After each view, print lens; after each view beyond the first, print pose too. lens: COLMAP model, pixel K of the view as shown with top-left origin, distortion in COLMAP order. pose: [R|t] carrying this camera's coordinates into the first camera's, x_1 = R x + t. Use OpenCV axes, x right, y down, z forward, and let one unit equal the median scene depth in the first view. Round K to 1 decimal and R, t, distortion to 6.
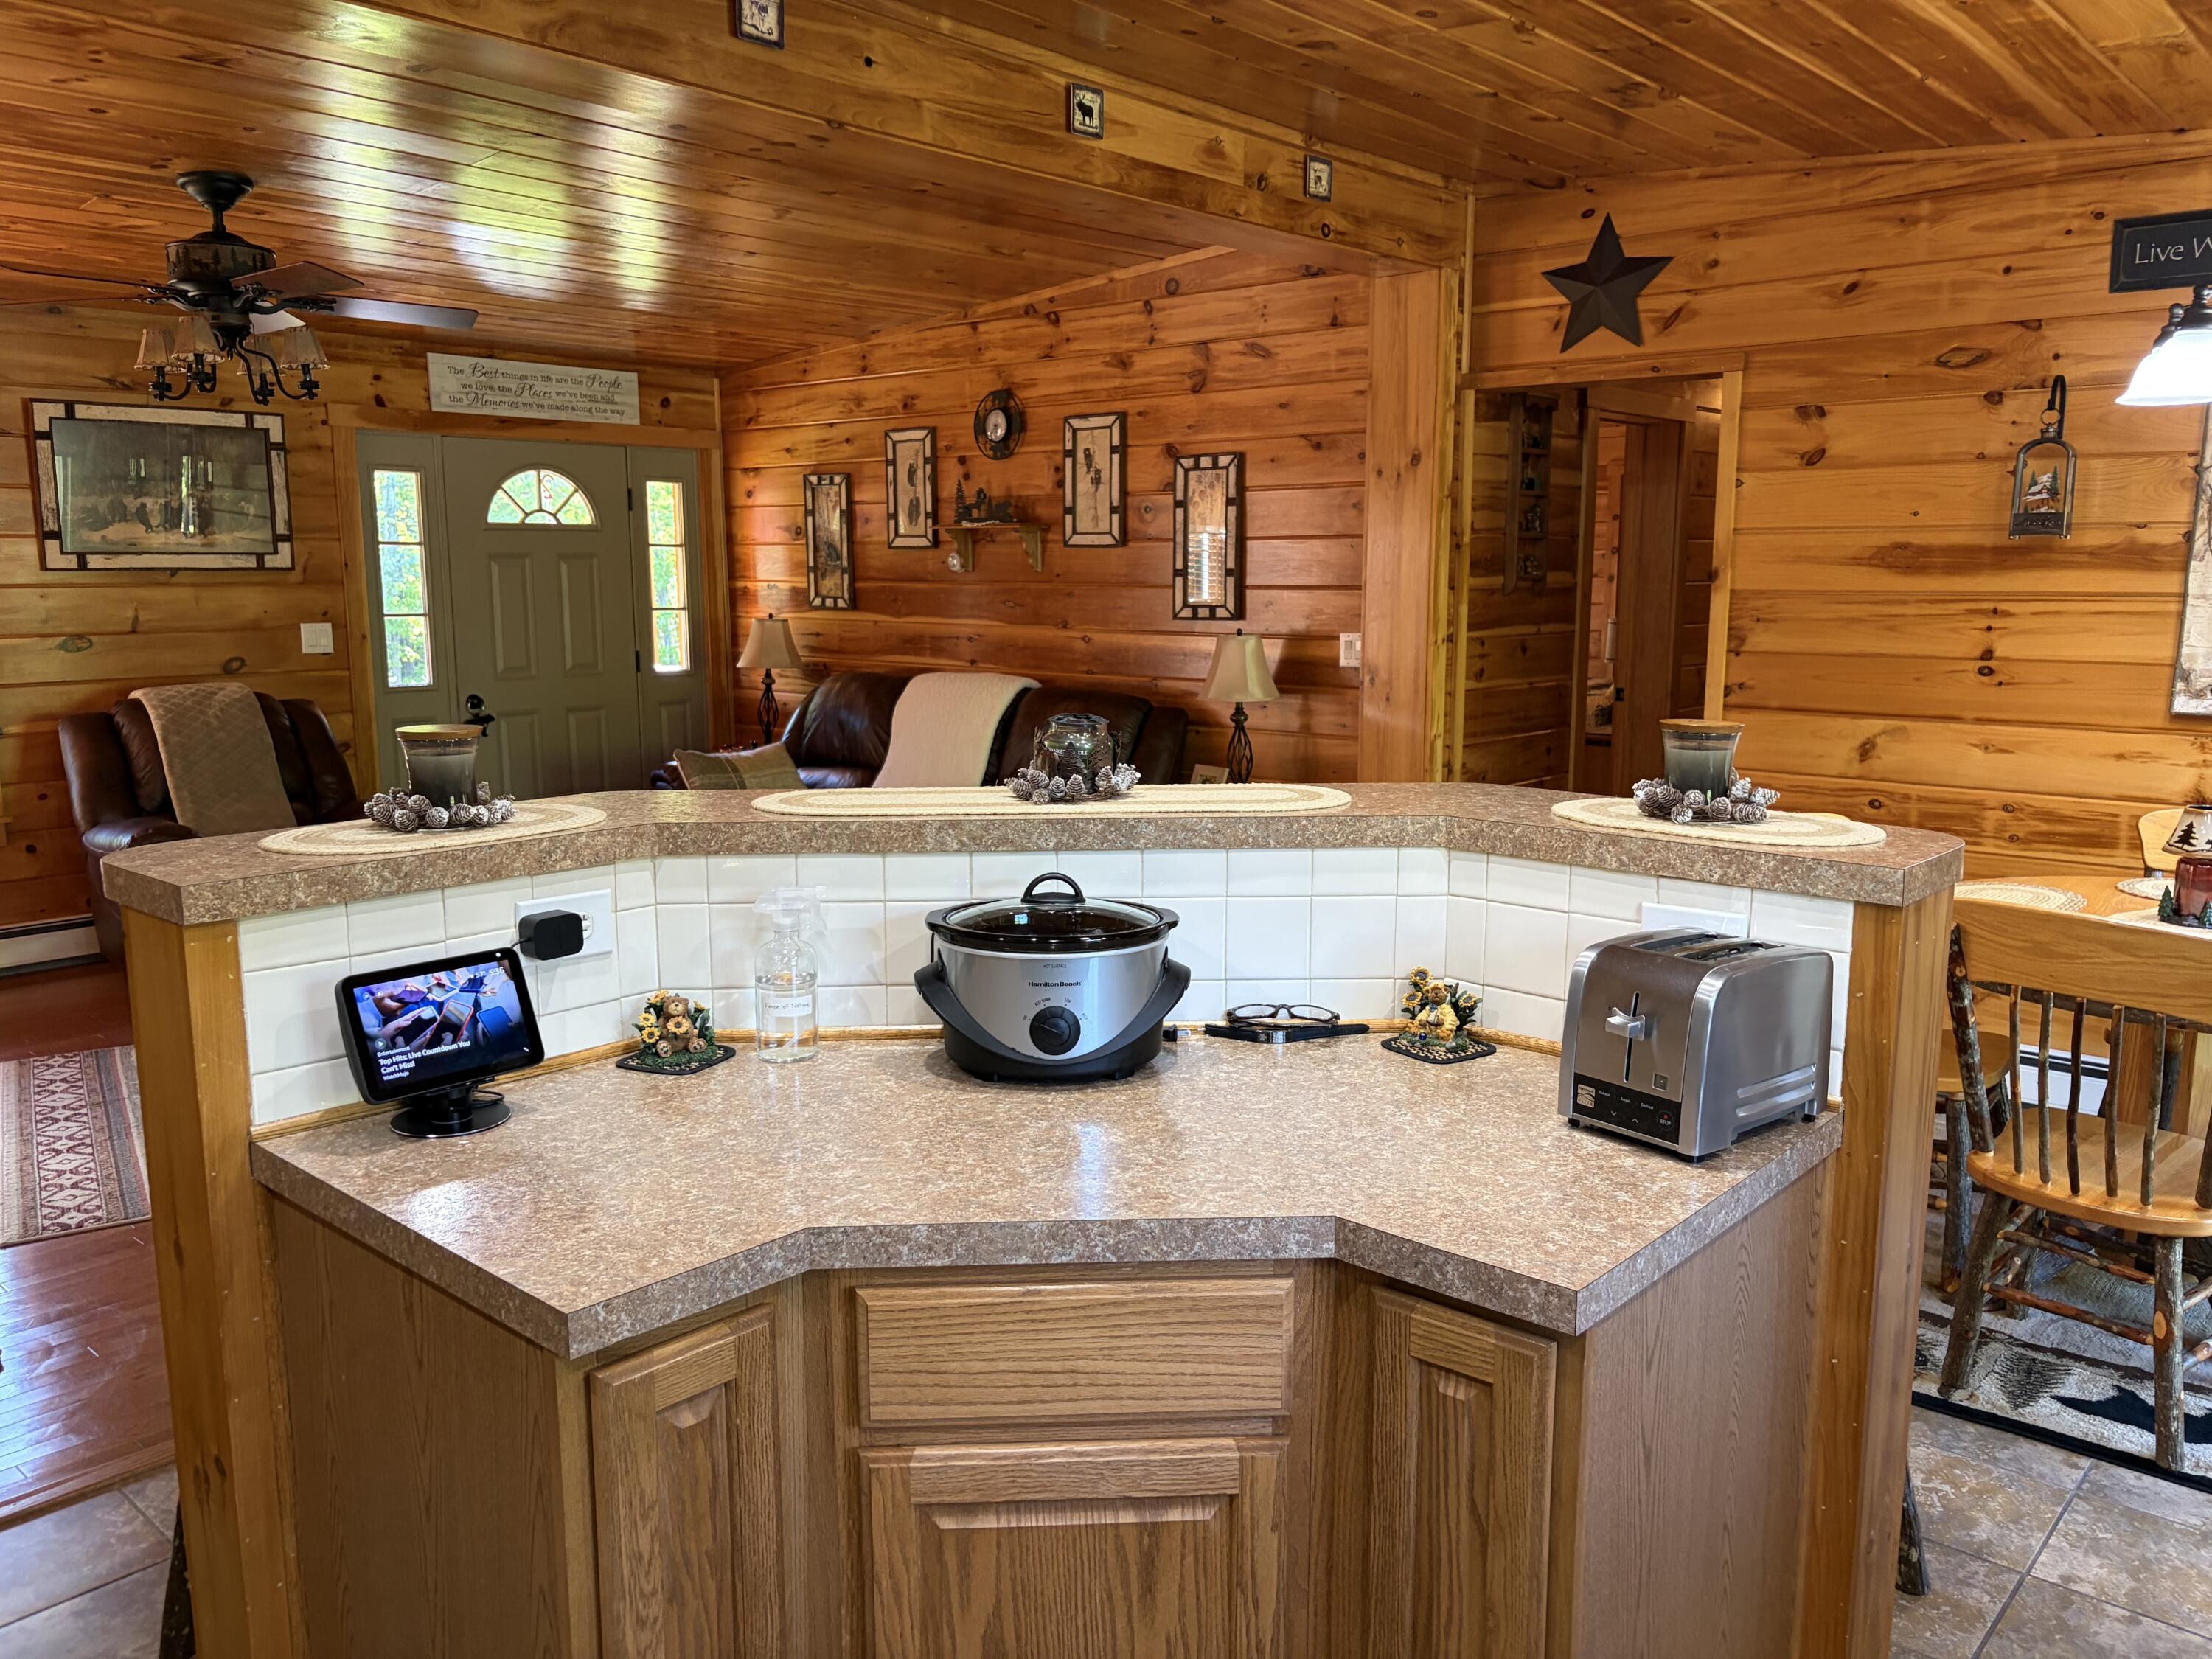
lens RADIAL K [[1677.6, 0, 1106.0], [0, 1677.6, 829.5], [0, 0, 1]] dist [0.030857, 0.005773]
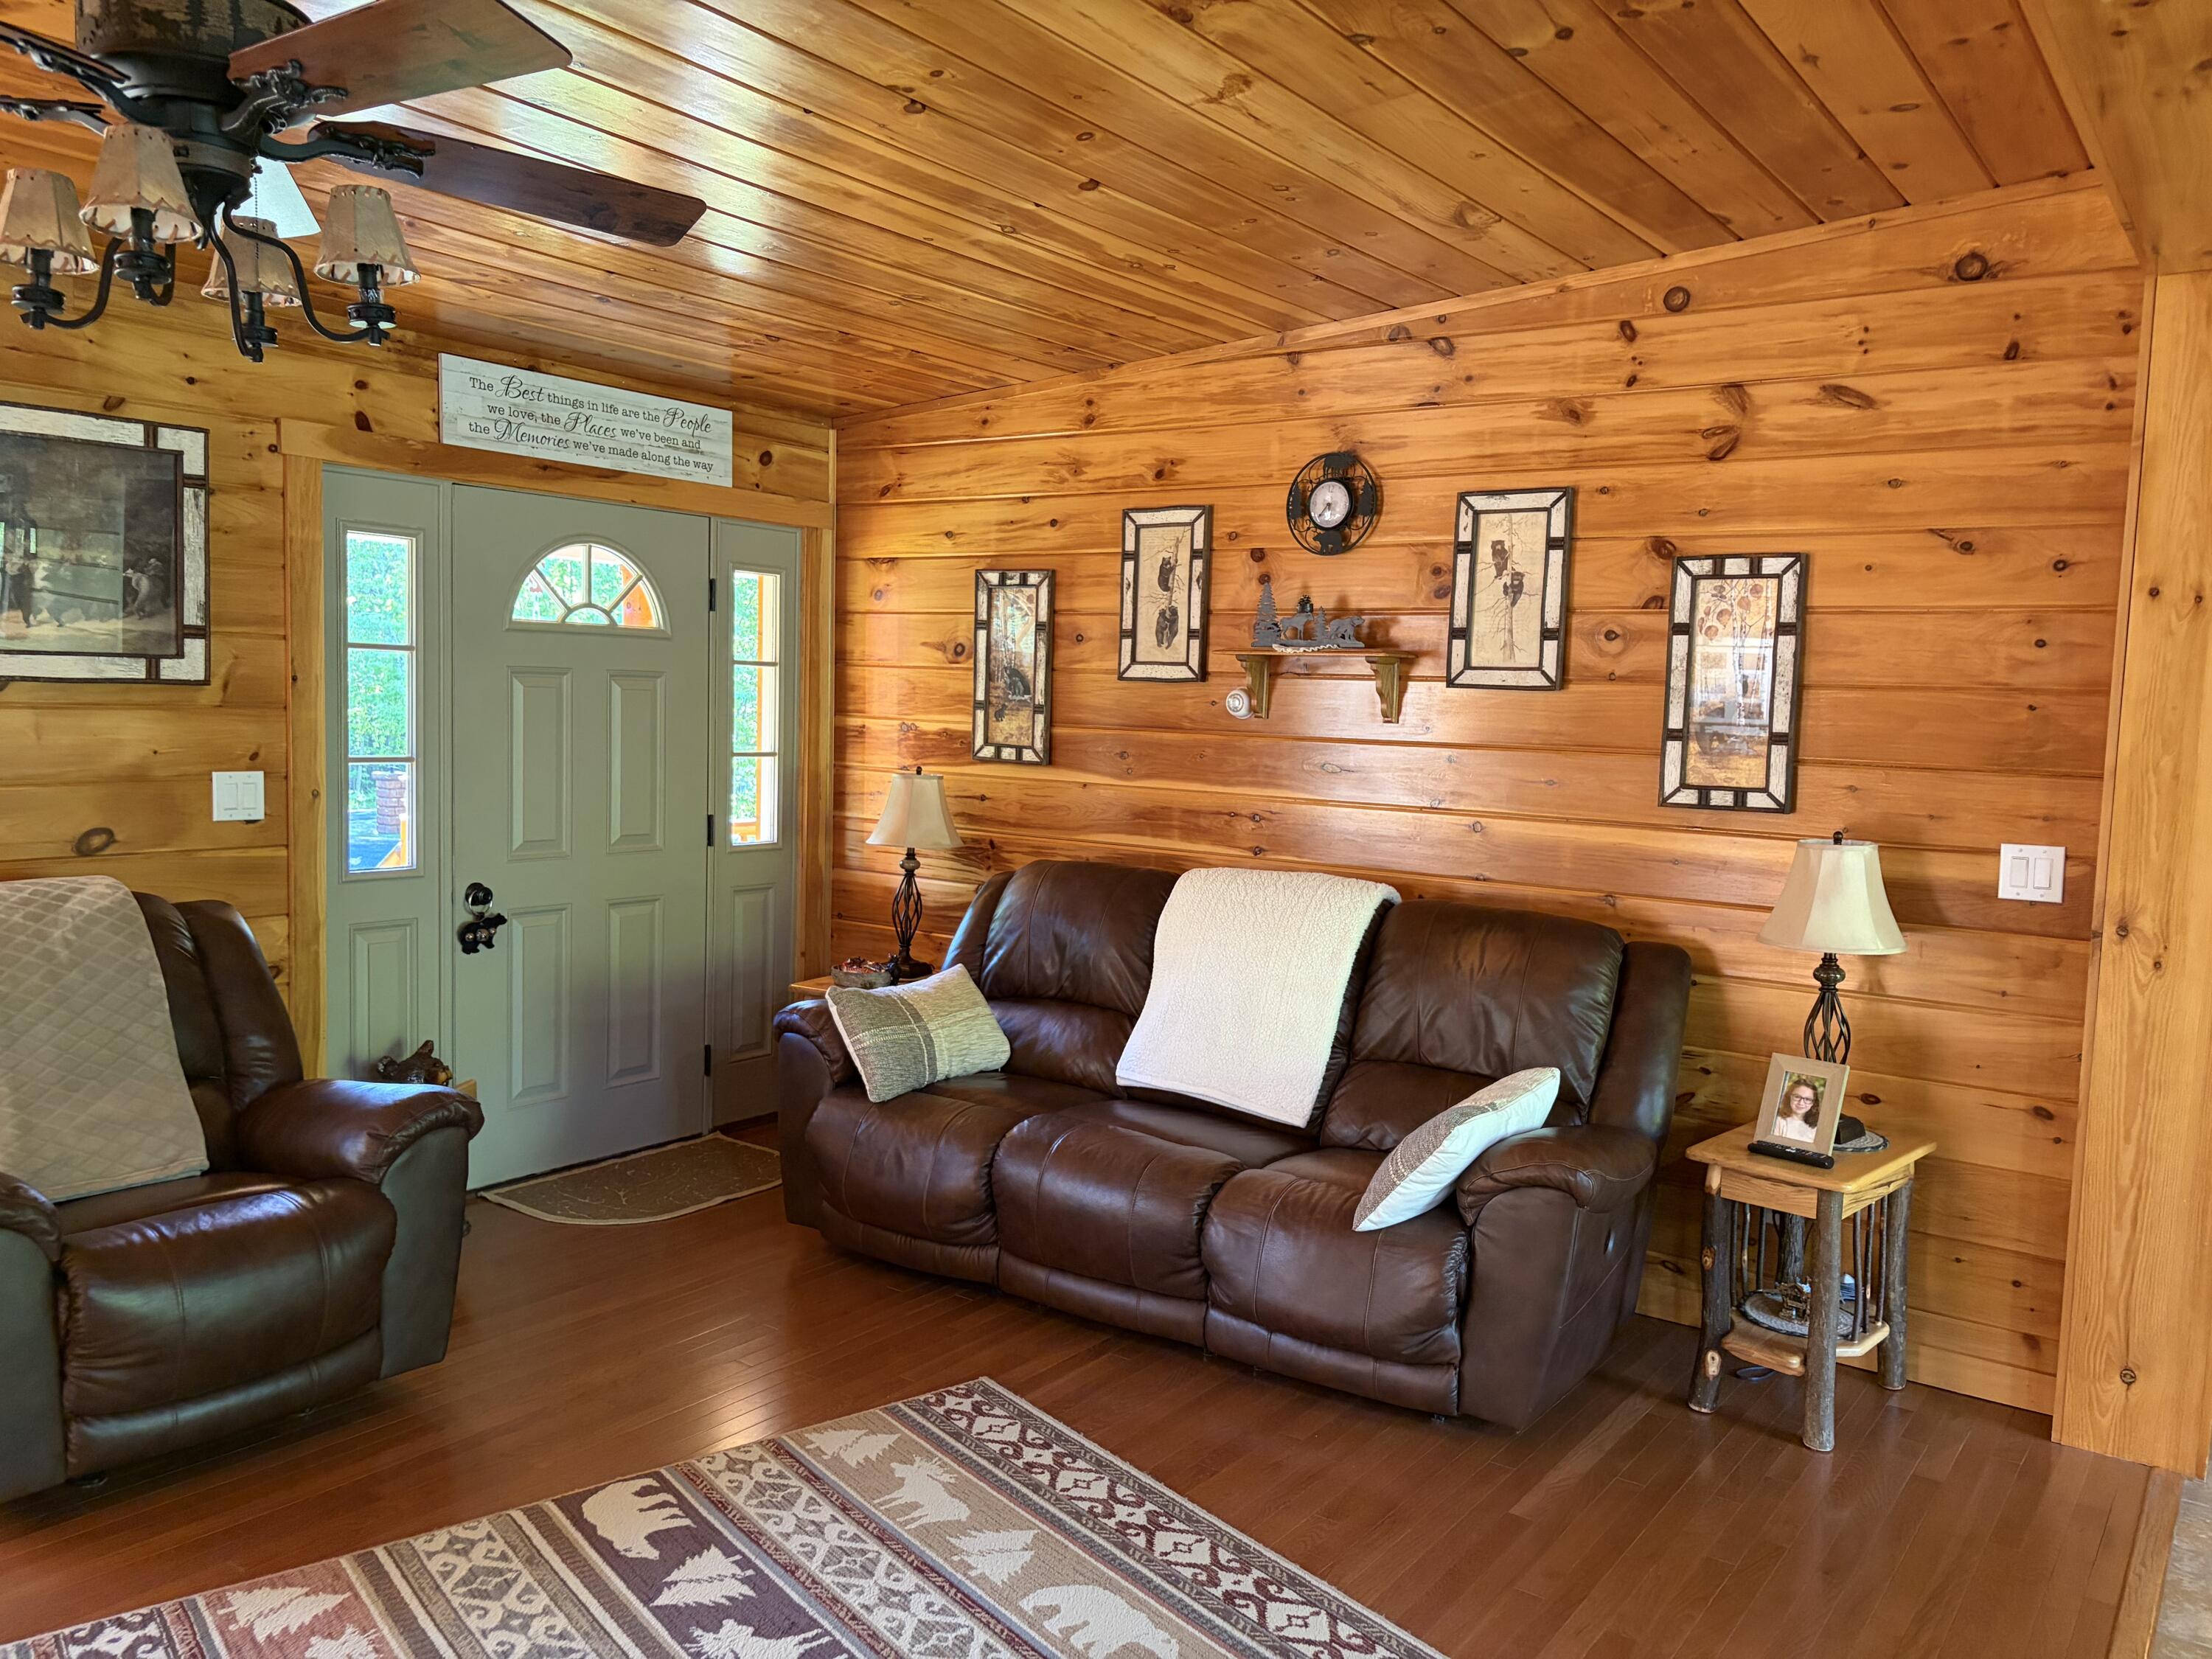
lens RADIAL K [[1677.1, 0, 1158.8], [0, 1677.1, 839.1], [0, 0, 1]] dist [0.040708, -0.051393]
pose [[0.992061, 0.023306, 0.123580, -0.205958], [-0.014428, 0.997282, -0.072253, -0.056724], [-0.124928, 0.069896, 0.989701, 0.346283]]
